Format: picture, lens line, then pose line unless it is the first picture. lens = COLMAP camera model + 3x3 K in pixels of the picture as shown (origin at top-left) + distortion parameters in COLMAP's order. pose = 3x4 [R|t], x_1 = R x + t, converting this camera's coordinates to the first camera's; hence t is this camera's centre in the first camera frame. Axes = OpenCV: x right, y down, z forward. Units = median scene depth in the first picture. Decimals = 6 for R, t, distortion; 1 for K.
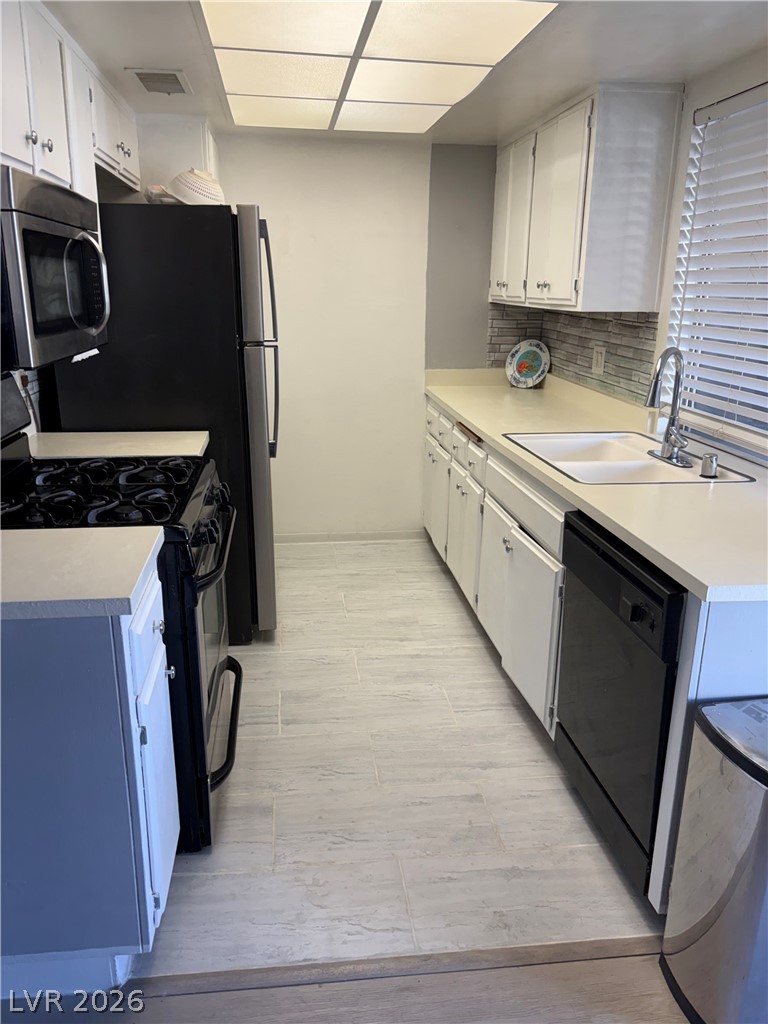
lens RADIAL K [[778.9, 0, 366.3], [0, 778.9, 520.0], [0, 0, 1]] dist [0.041016, -0.034782]
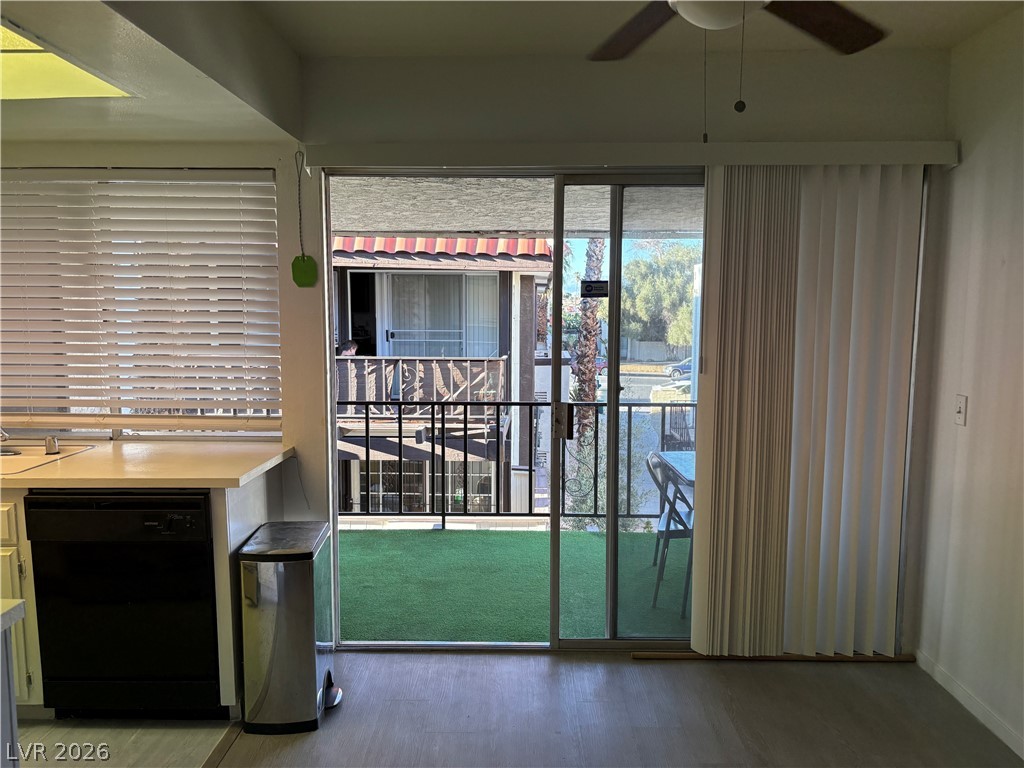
lens RADIAL K [[778.9, 0, 515.4], [0, 778.9, 381.5], [0, 0, 1]] dist [0.041016, -0.034782]
pose [[0.110490, -0.115661, 0.987124, -0.521730], [0.294216, 0.952496, 0.078671, -0.032612], [-0.949331, 0.281735, 0.139271, 0.042827]]
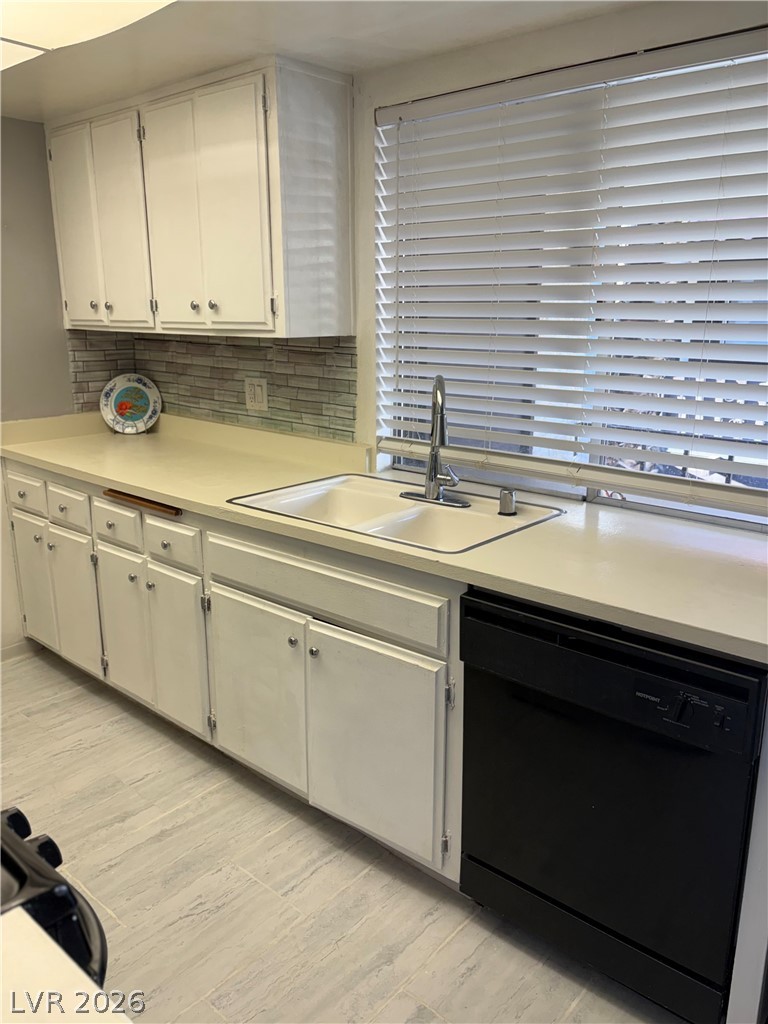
lens RADIAL K [[778.9, 0, 377.9], [0, 778.9, 512.9], [0, 0, 1]] dist [0.041016, -0.034782]
pose [[0.731817, -0.181544, 0.656876, -0.184473], [0.204762, 0.977904, 0.042145, -0.087095], [-0.650013, 0.103661, 0.752820, 0.293287]]
